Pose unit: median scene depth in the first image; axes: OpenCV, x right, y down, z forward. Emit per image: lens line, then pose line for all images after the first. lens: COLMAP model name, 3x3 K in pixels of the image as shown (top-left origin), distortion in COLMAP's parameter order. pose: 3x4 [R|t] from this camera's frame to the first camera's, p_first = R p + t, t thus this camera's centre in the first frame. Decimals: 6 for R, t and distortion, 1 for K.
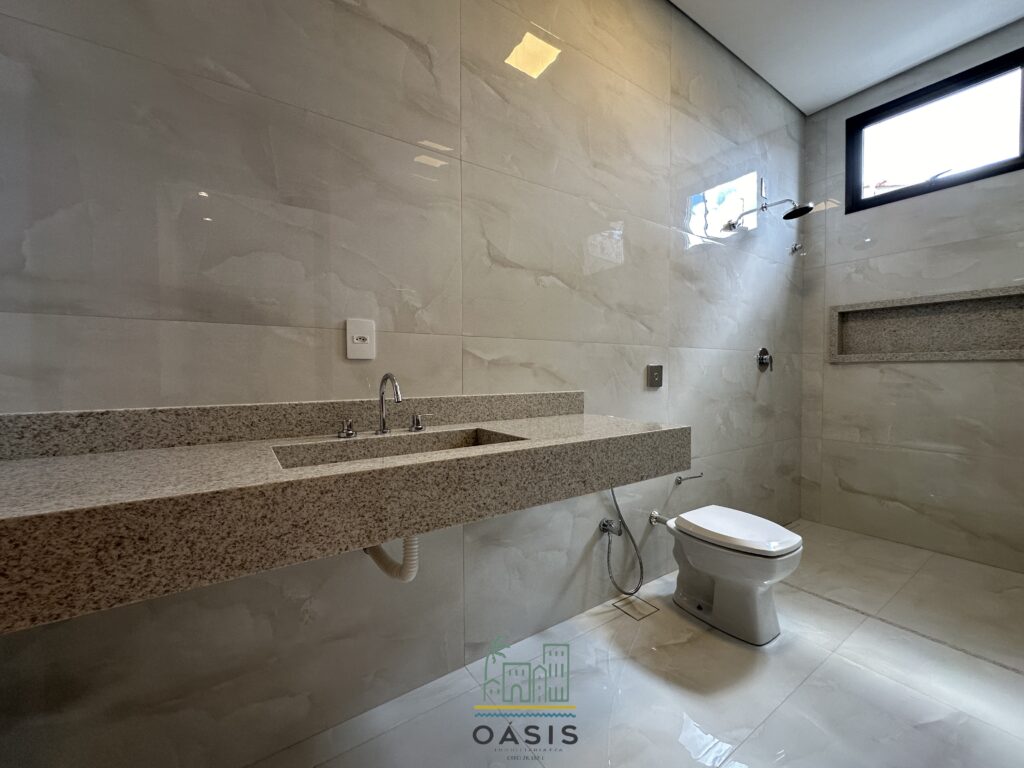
lens RADIAL K [[409.9, 0, 512.0], [0, 409.9, 384.0], [0, 0, 1]] dist [-0.005549, 0.001153]
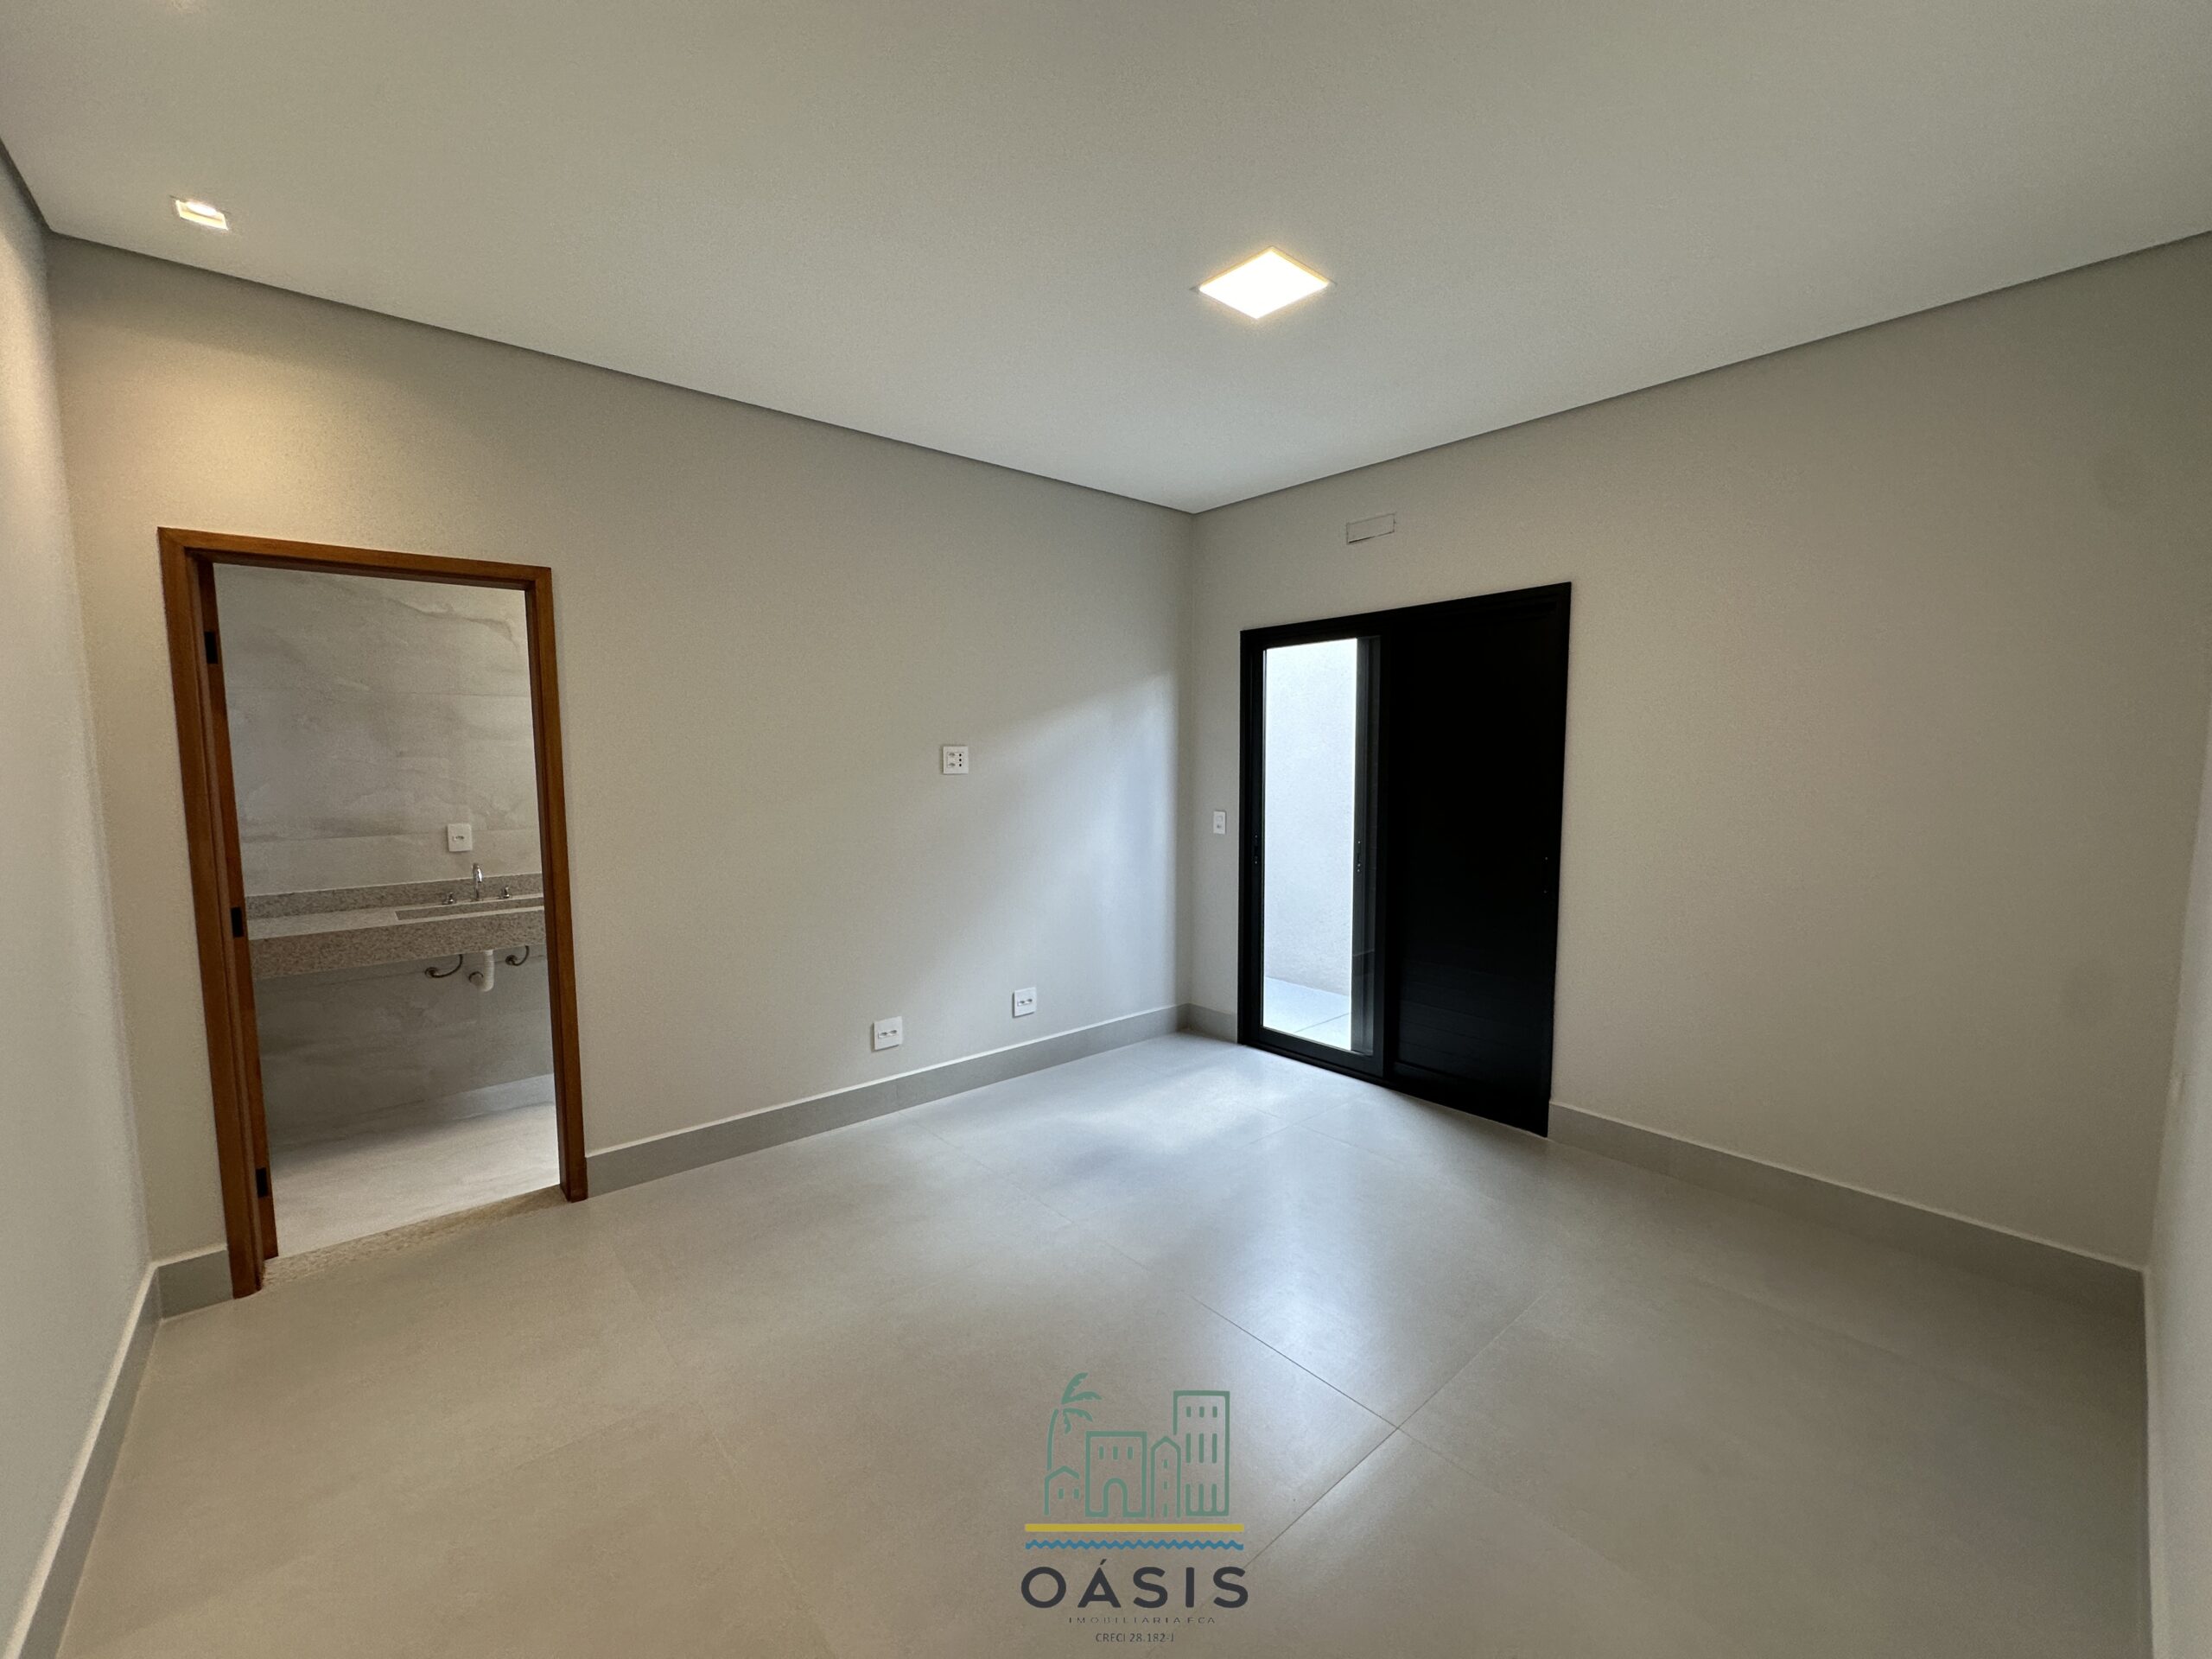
lens RADIAL K [[885.5, 0, 1106.0], [0, 885.5, 829.5], [0, 0, 1]] dist [-0.005549, 0.001153]
pose [[0.993018, -0.008414, 0.117666, 1.715587], [0.001414, 0.998230, 0.059448, -0.356003], [-0.117958, -0.058867, 0.991272, -2.652000]]
